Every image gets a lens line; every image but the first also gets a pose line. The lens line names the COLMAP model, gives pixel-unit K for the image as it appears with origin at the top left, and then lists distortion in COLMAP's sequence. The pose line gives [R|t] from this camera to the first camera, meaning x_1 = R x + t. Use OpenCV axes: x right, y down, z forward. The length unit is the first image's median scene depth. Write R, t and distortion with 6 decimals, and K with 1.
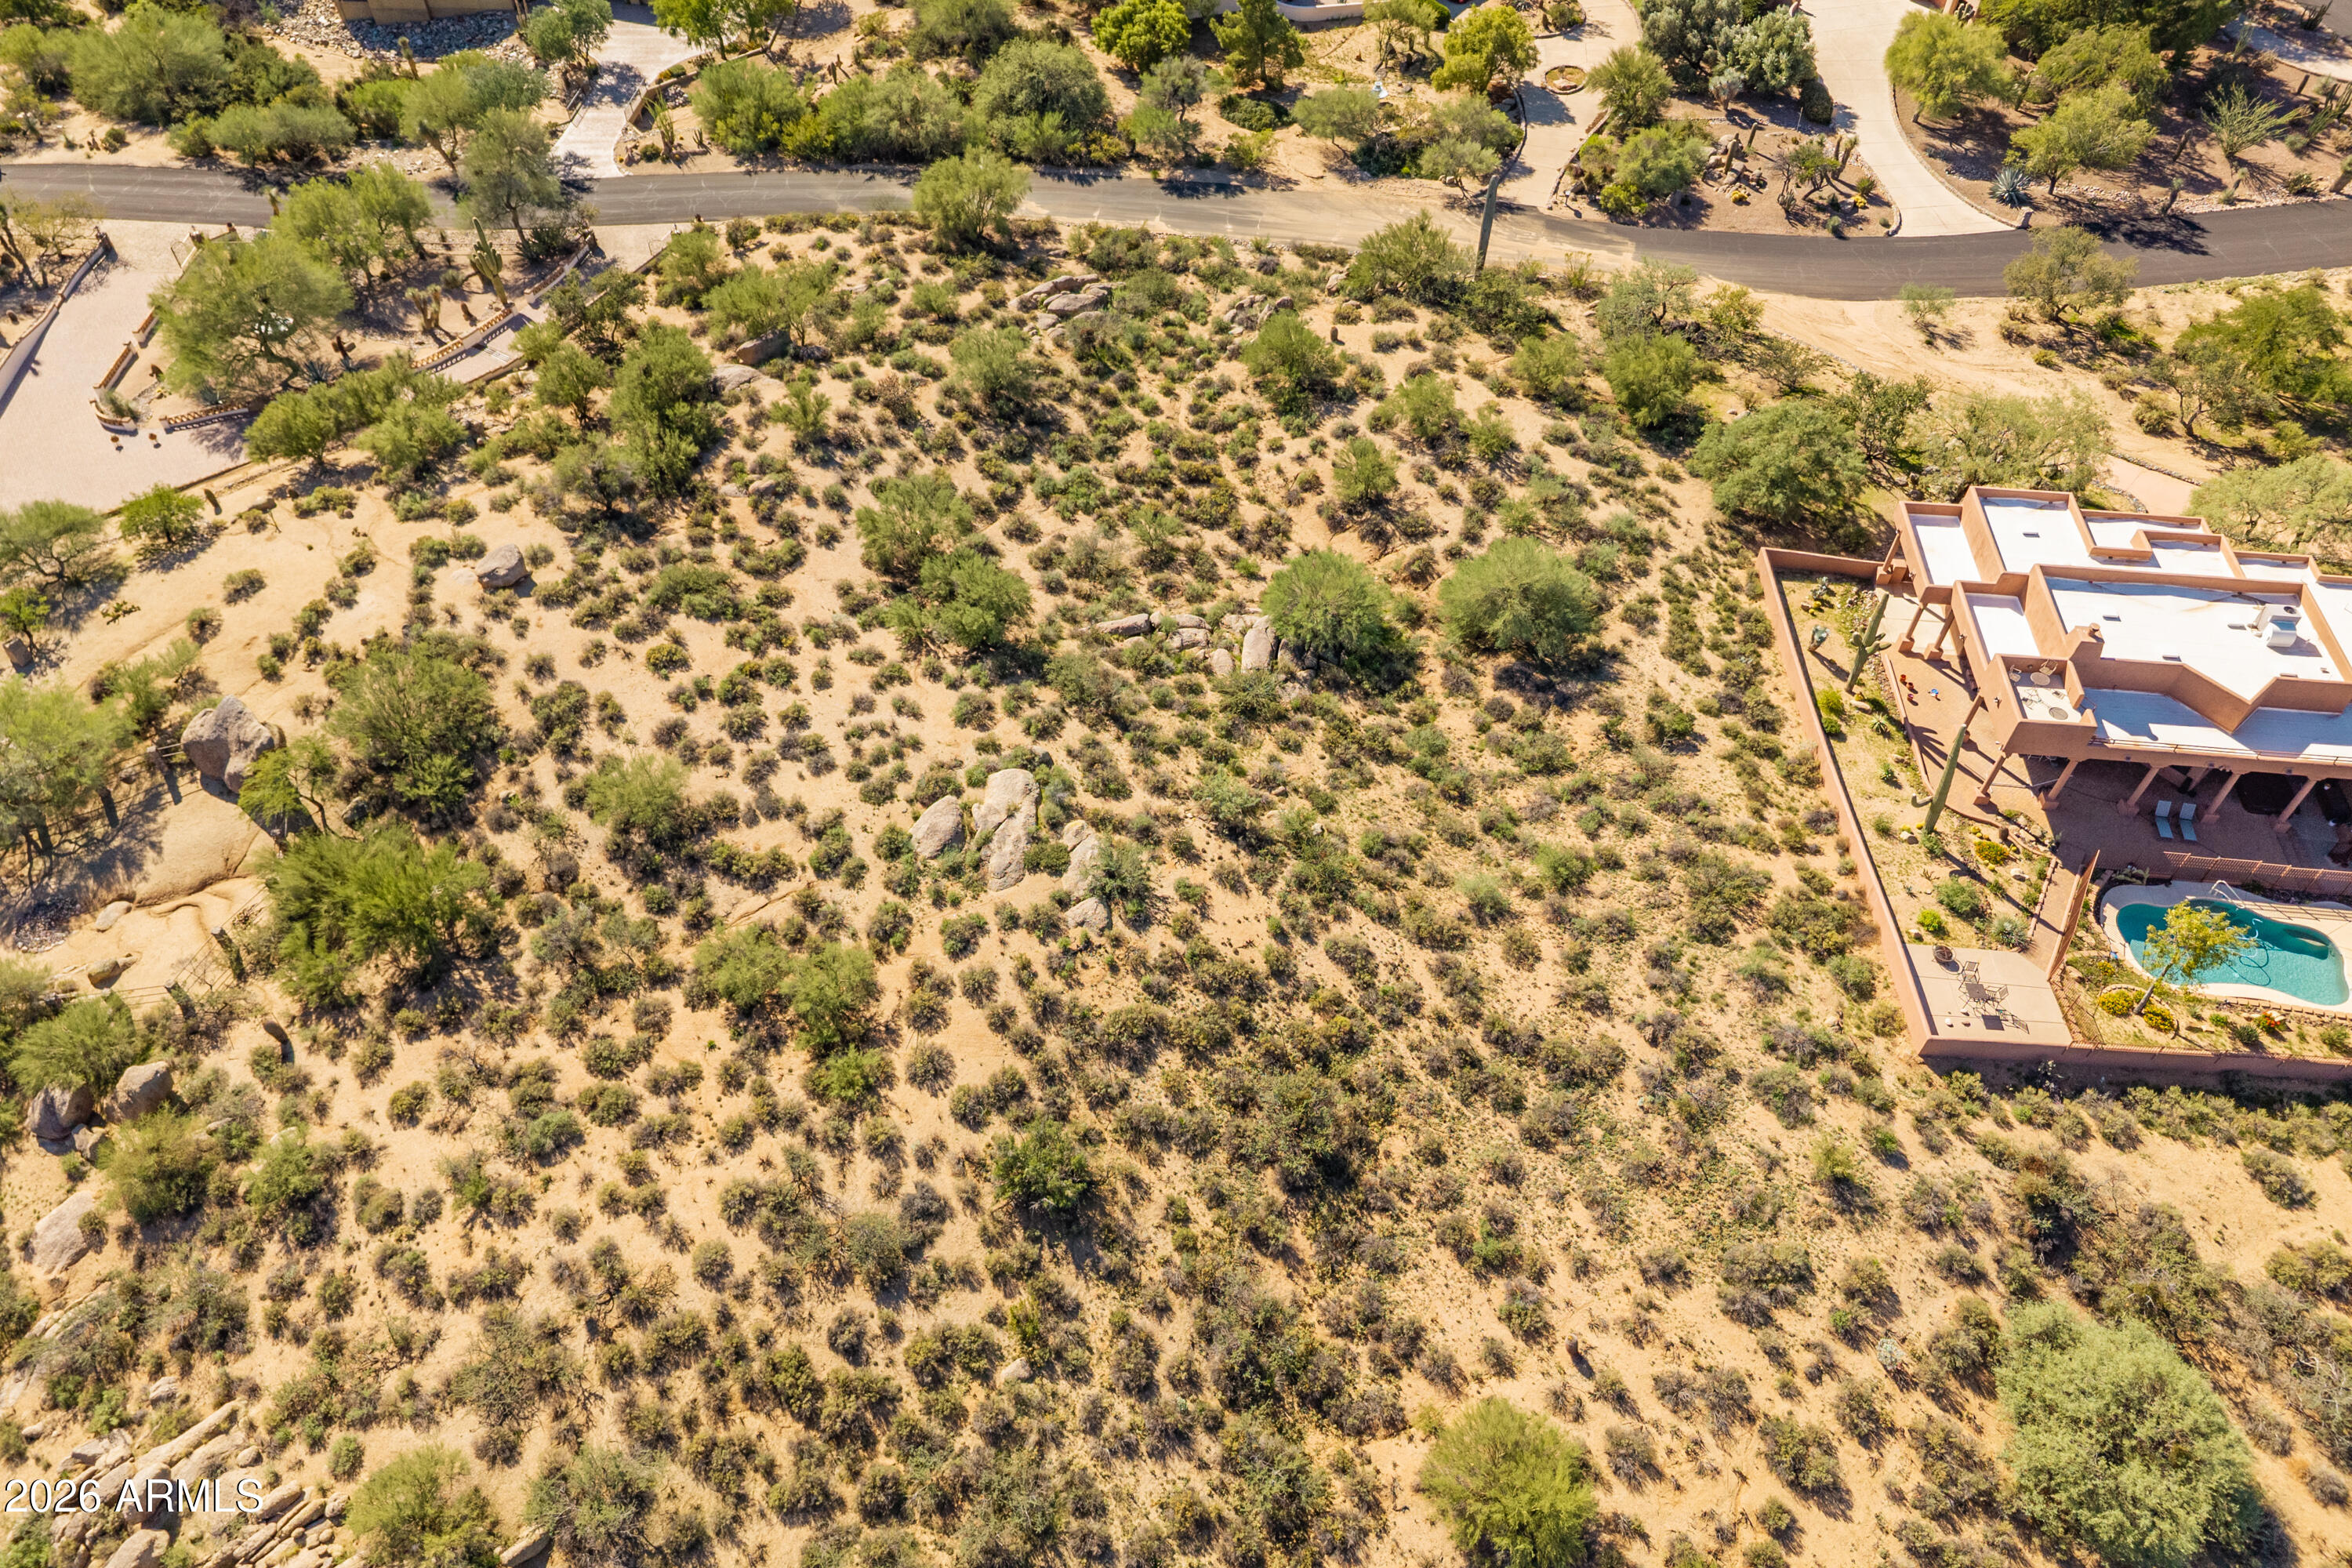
lens RADIAL K [[1569.8, 0, 1177.2], [0, 1569.8, 735.5], [0, 0, 1]] dist [0.007281, -0.004614]
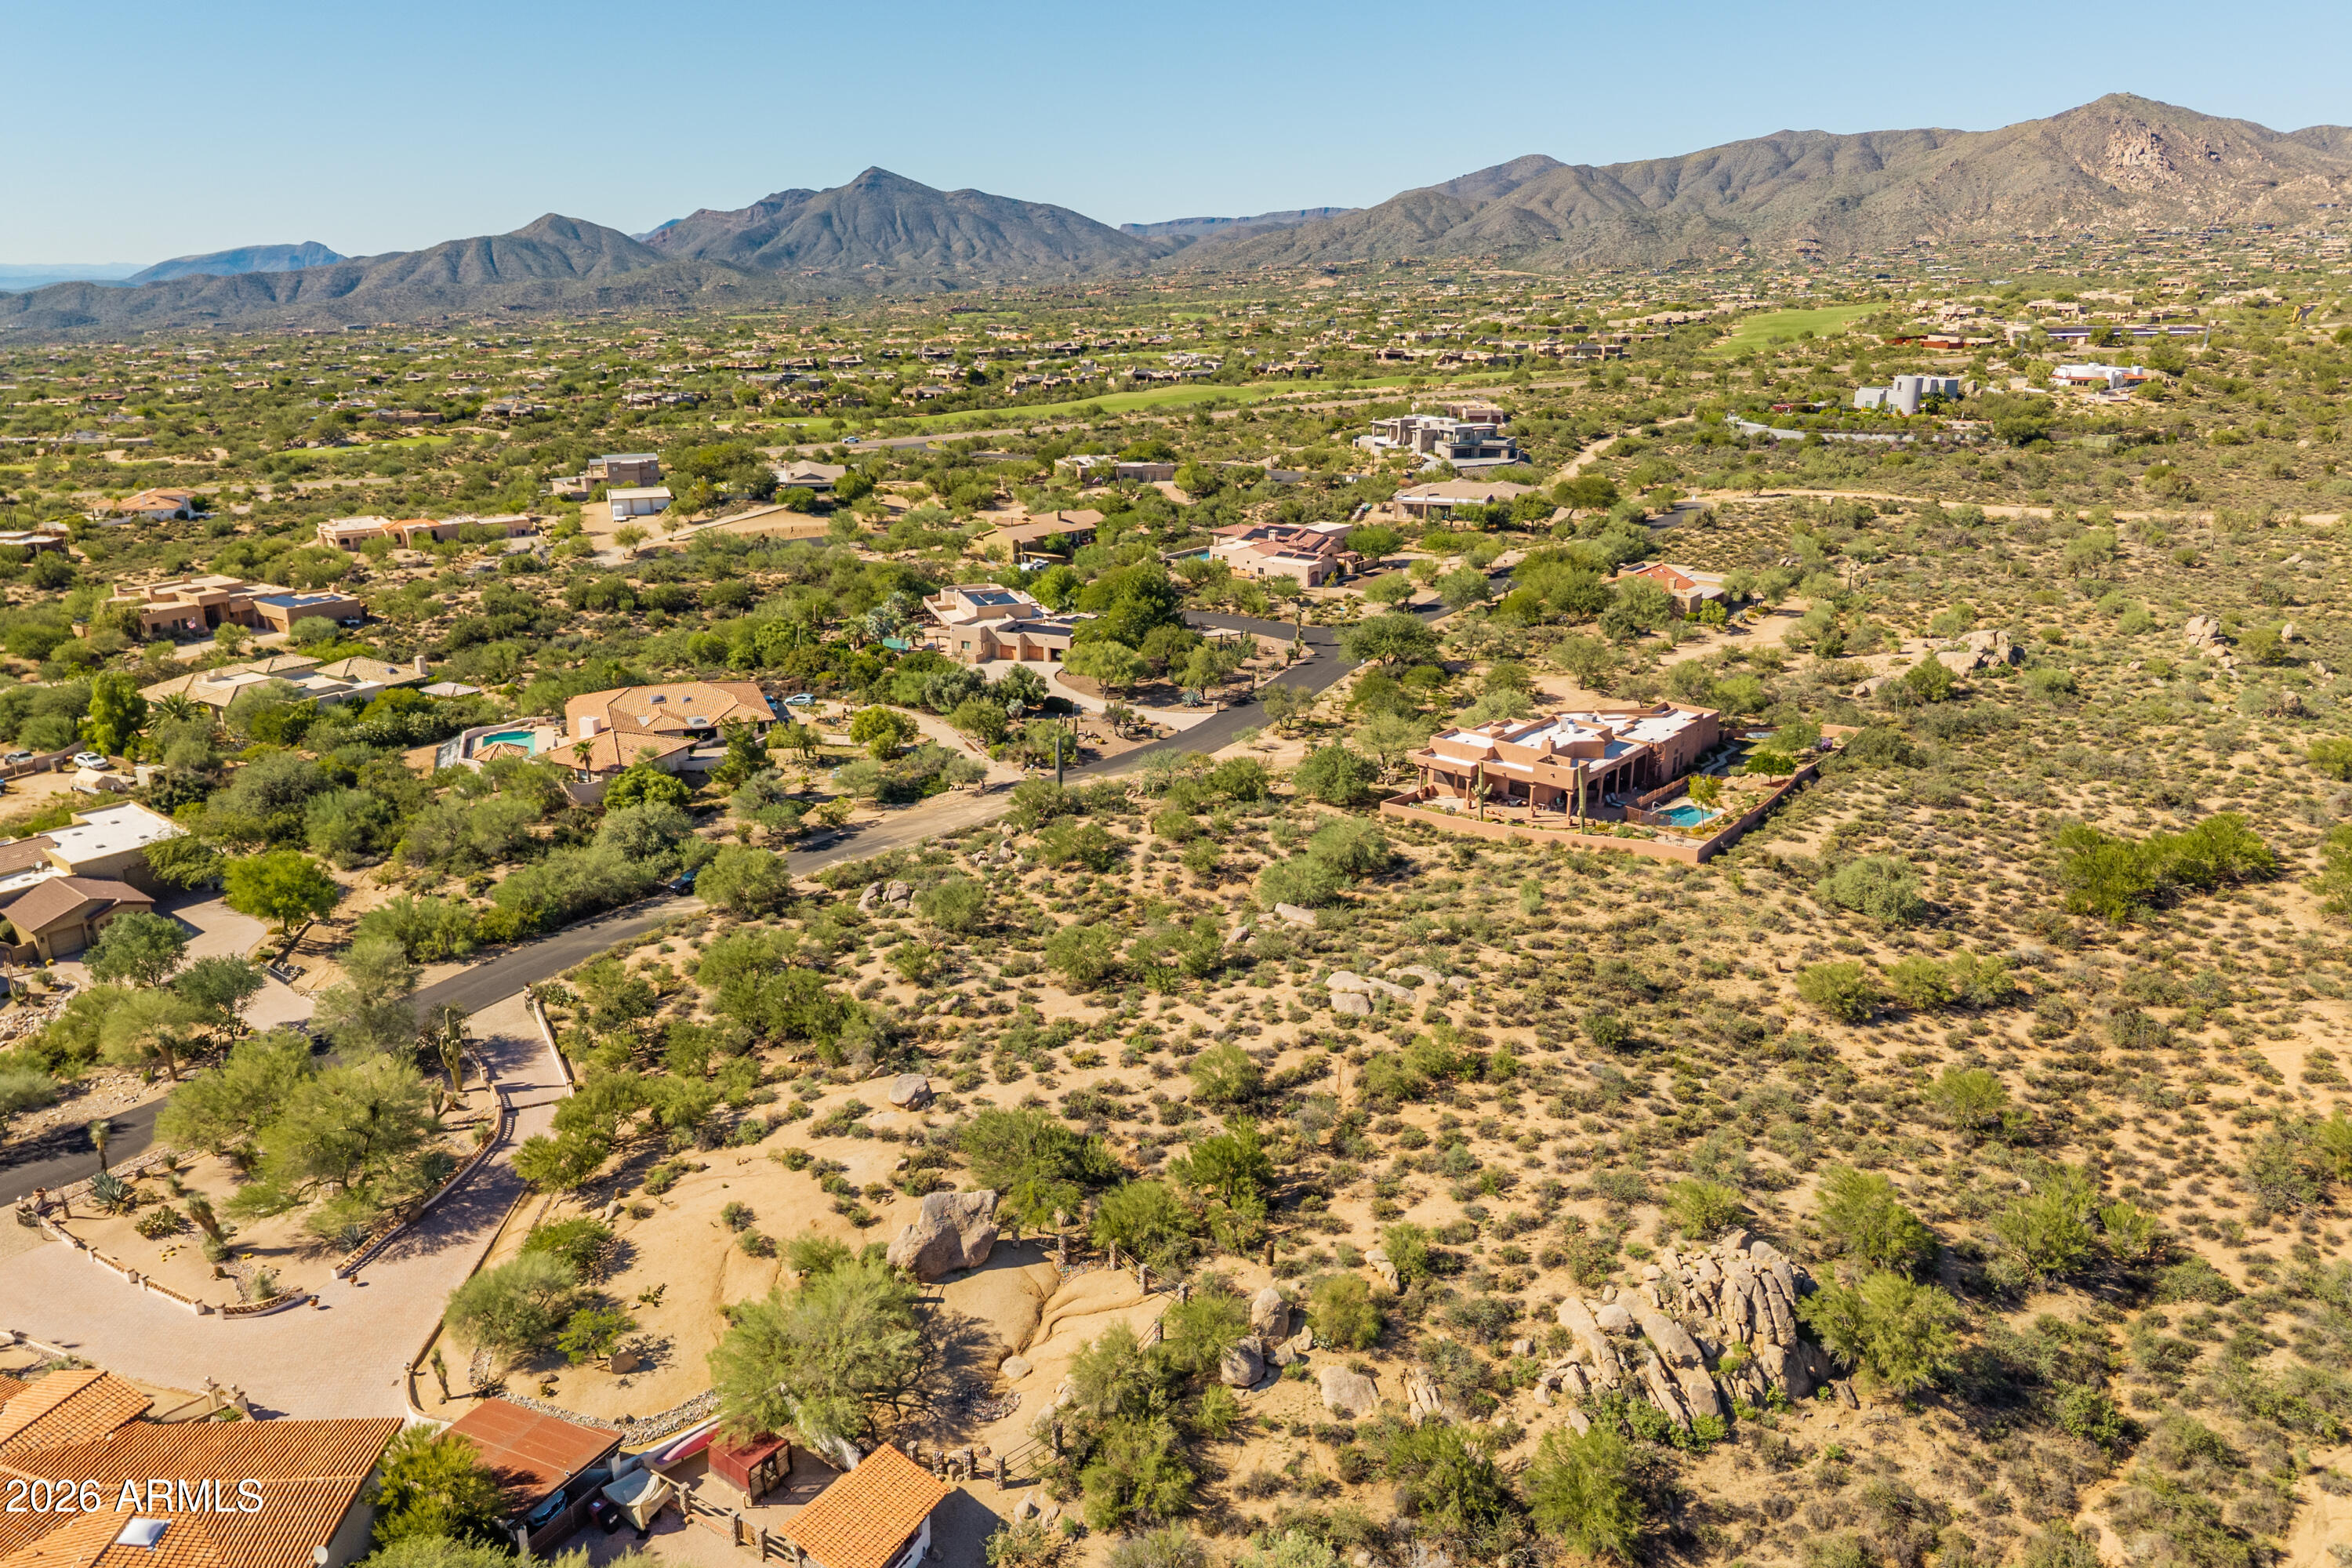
lens RADIAL K [[1577.5, 0, 1176.1], [0, 1577.5, 746.7], [0, 0, 1]] dist [0.015756, -0.013286]
pose [[0.571036, -0.241202, 0.784691, -1.539509], [0.608082, 0.766432, -0.206925, 0.086095], [-0.551502, 0.595318, 0.584331, 0.003702]]
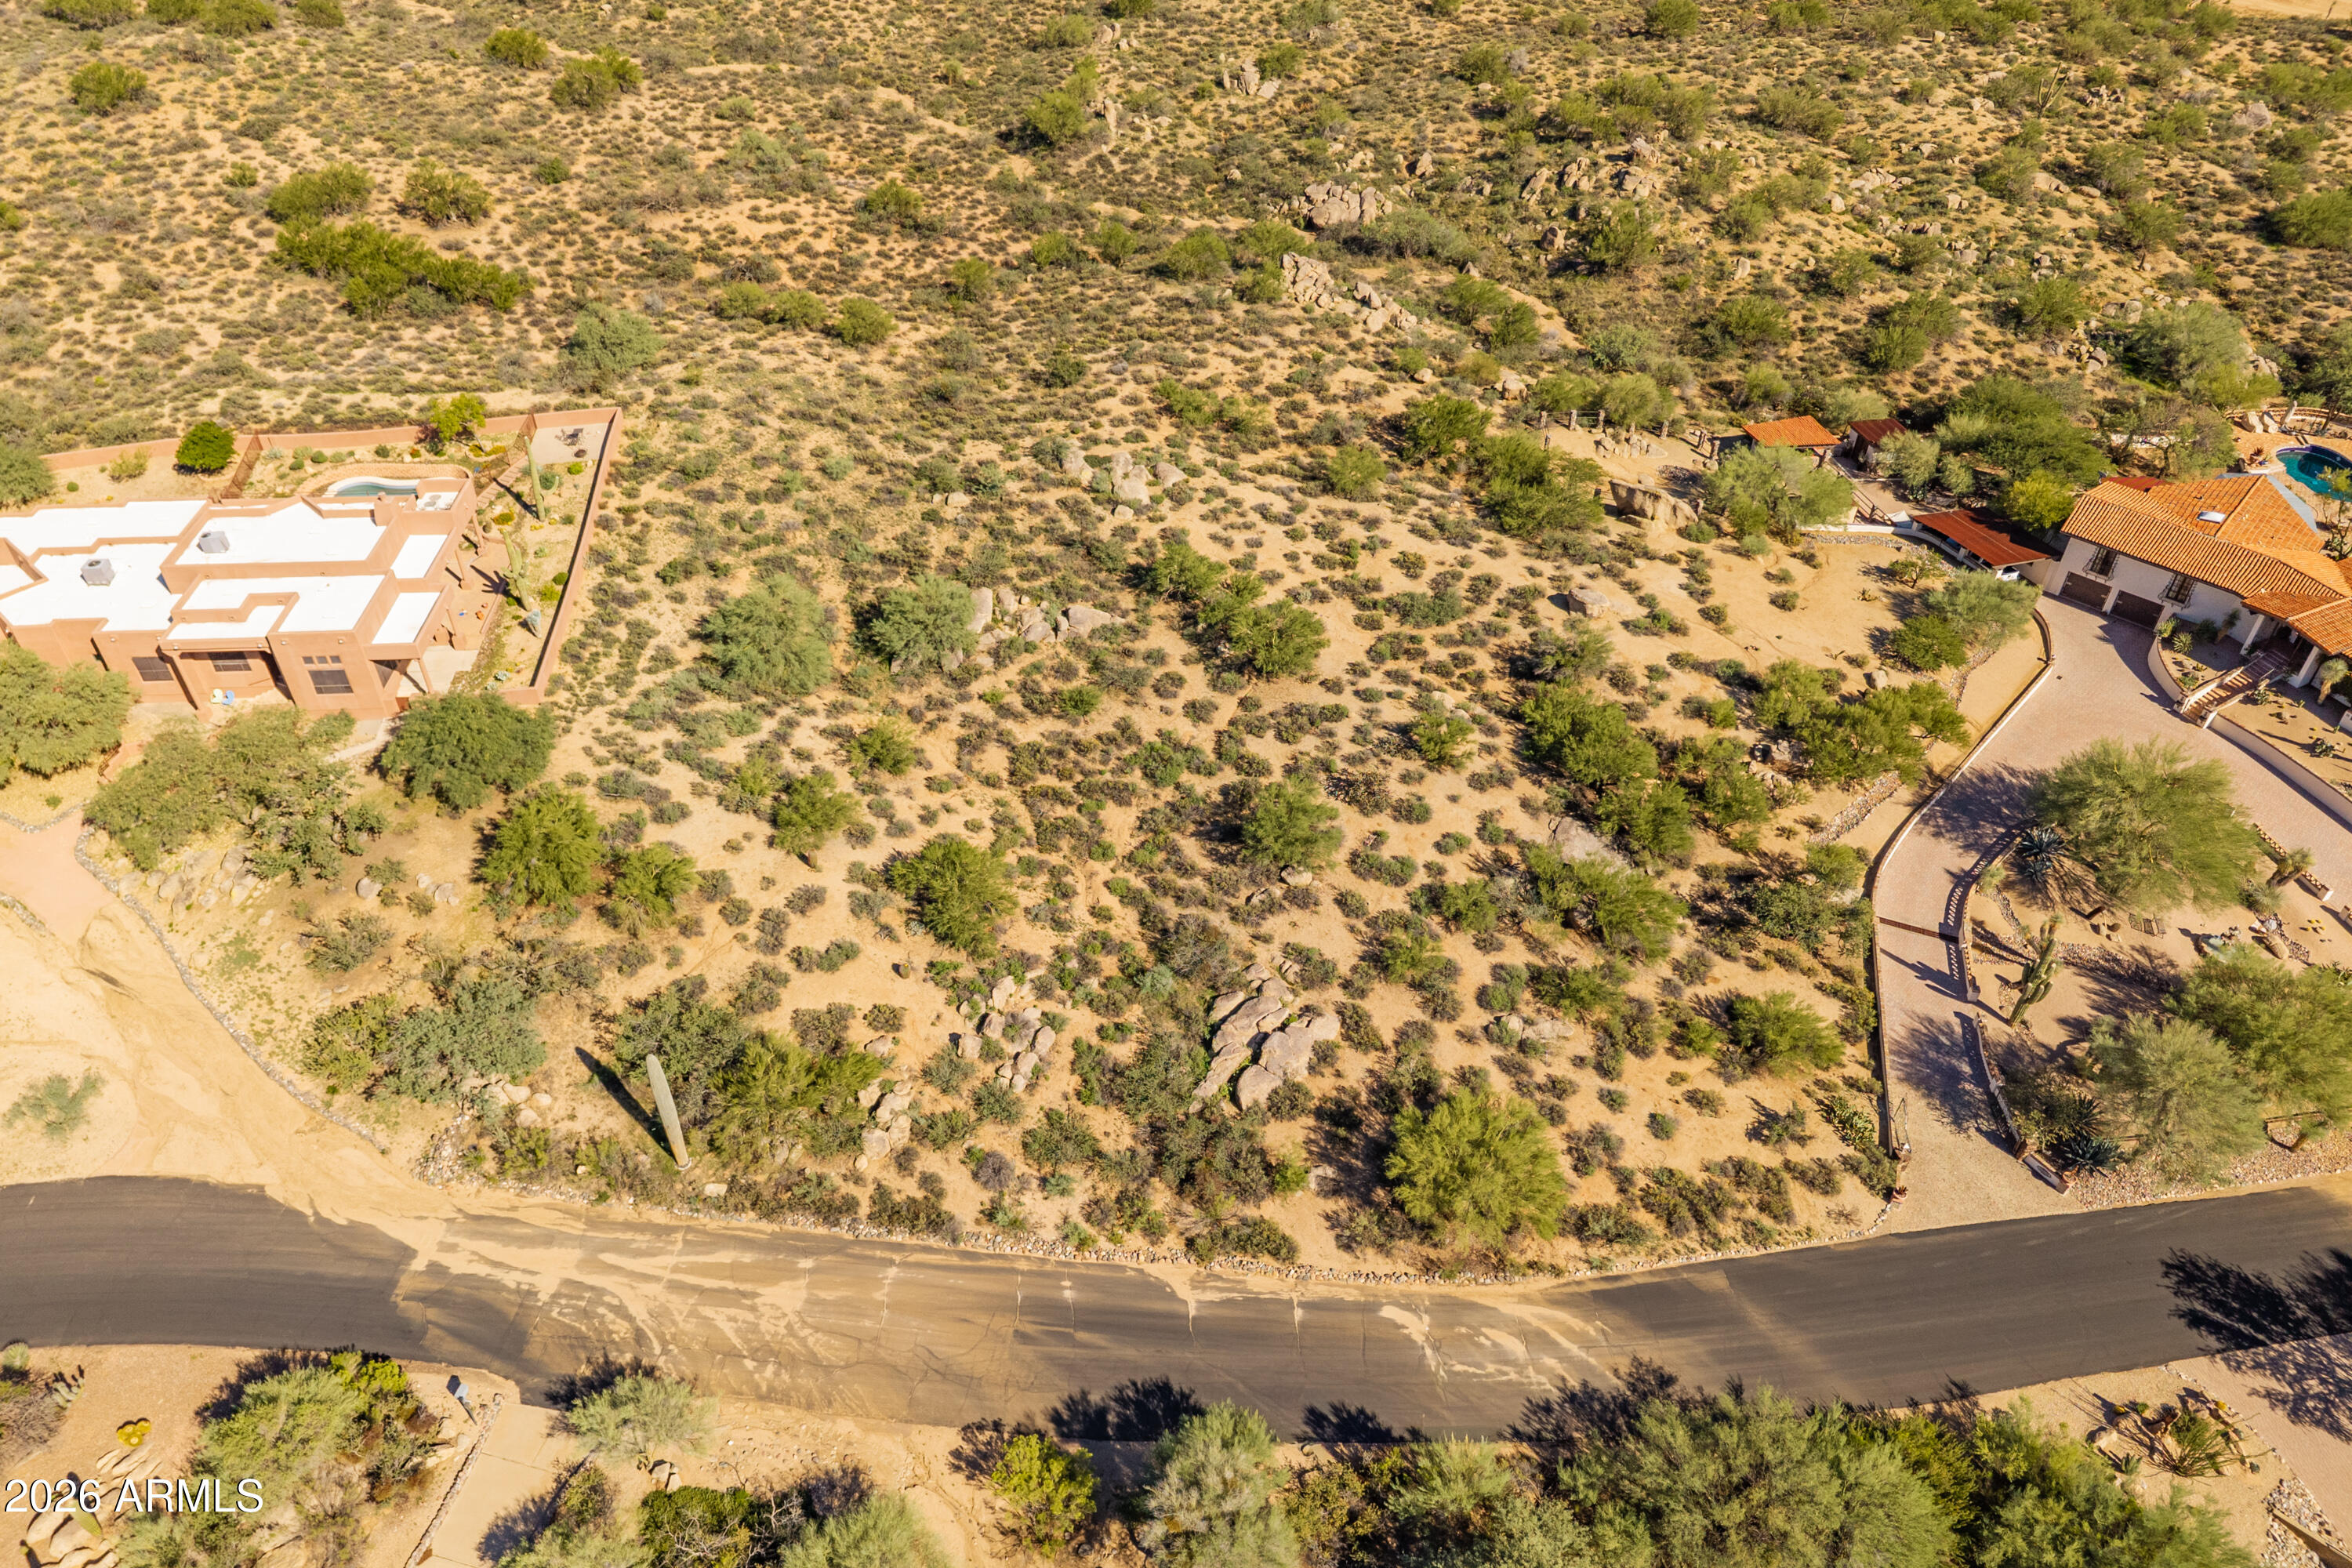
lens RADIAL K [[1575.3, 0, 1179.1], [0, 1575.3, 717.1], [0, 0, 1]] dist [0.008188, -0.003003]
pose [[-0.985914, 0.095553, -0.137272, 0.092024], [-0.130468, 0.074169, 0.988674, -1.646695], [0.104653, 0.992657, -0.060658, 1.437260]]
